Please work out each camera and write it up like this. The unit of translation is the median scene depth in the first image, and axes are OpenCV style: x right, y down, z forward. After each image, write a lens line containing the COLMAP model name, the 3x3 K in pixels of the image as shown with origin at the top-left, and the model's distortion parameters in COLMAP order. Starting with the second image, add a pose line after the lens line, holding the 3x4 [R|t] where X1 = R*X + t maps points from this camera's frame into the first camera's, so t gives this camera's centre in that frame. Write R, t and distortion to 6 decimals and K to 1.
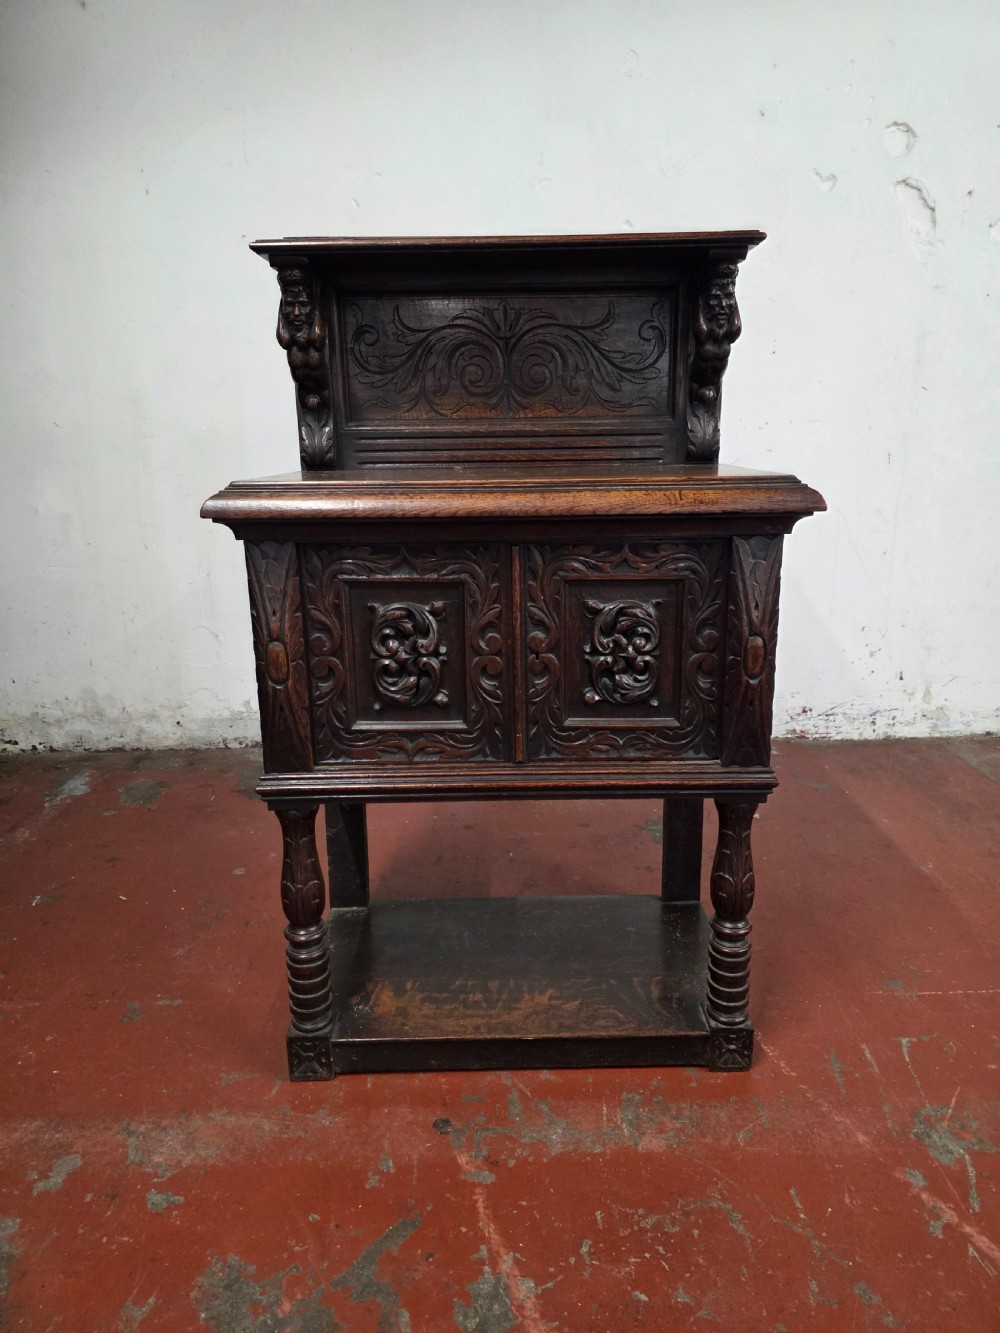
lens RADIAL K [[904.6, 0, 506.6], [0, 904.6, 656.5], [0, 0, 1]] dist [0.070785, -0.077703]
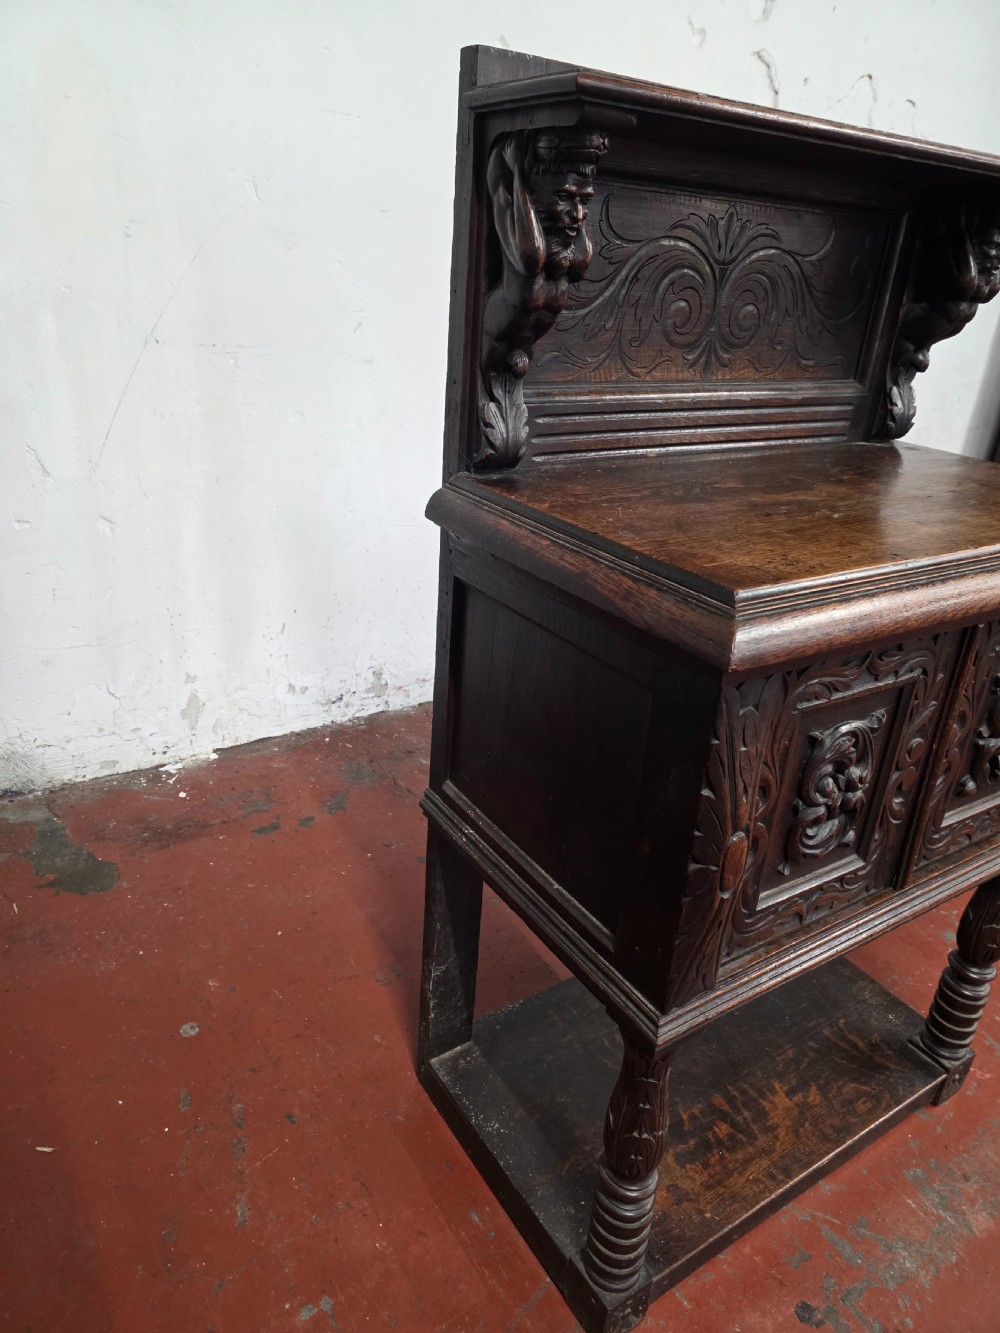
lens RADIAL K [[907.6, 0, 492.9], [0, 907.6, 667.2], [0, 0, 1]] dist [0.057155, -0.062654]
pose [[0.839594, -0.155552, 0.520467, -0.578711], [0.049867, 0.976149, 0.211297, -0.217811], [-0.540921, -0.151450, 0.827326, 0.502354]]
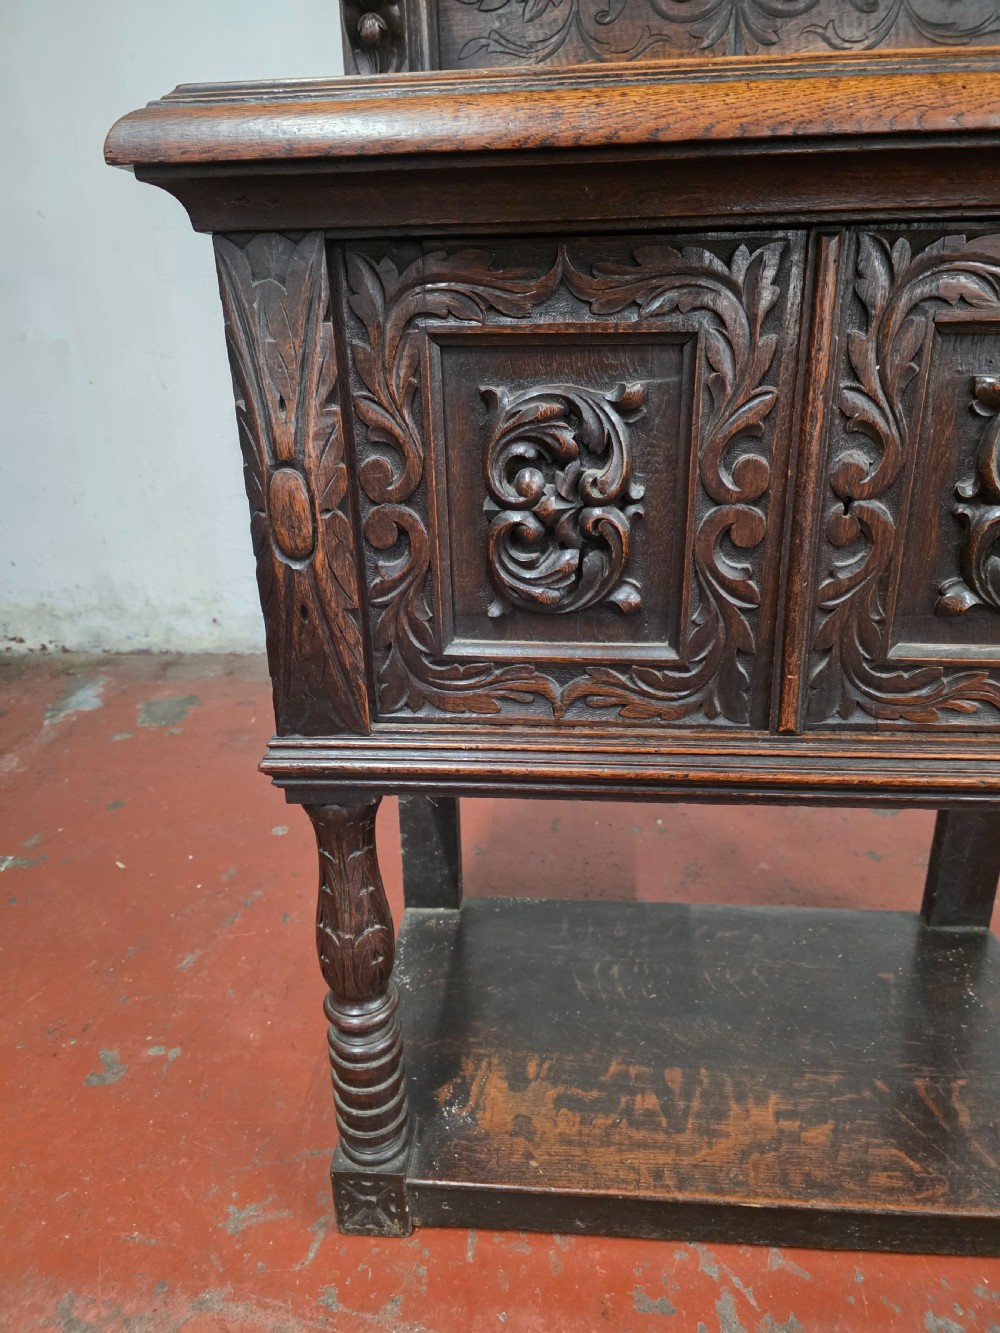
lens RADIAL K [[907.6, 0, 494.0], [0, 907.6, 667.3], [0, 0, 1]] dist [0.057155, -0.062654]
pose [[0.995405, 0.024519, -0.092561, -0.085535], [-0.012844, 0.992114, 0.124681, 0.021391], [0.094888, -0.122920, 0.987870, 0.445579]]
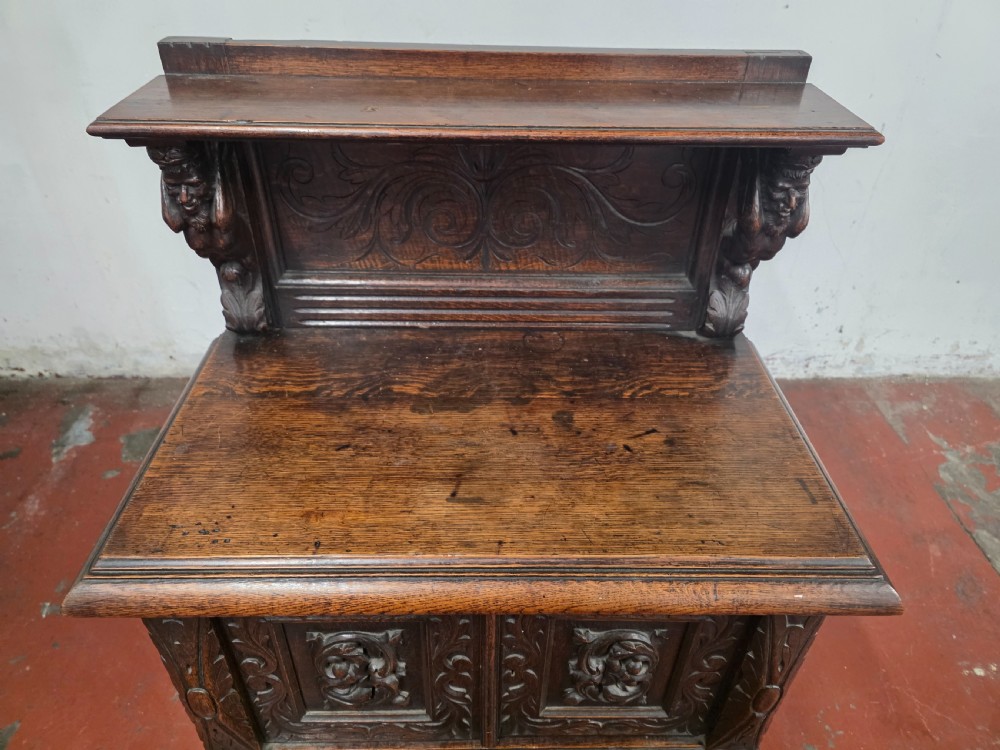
lens RADIAL K [[680.9, 0, 497.1], [0, 680.9, 365.6], [0, 0, 1]] dist [0.057155, -0.062654]
pose [[0.999220, 0.019031, 0.034609, -0.008021], [-0.030803, 0.923954, 0.381261, -0.443508], [-0.024722, -0.382030, 0.923819, 0.442672]]
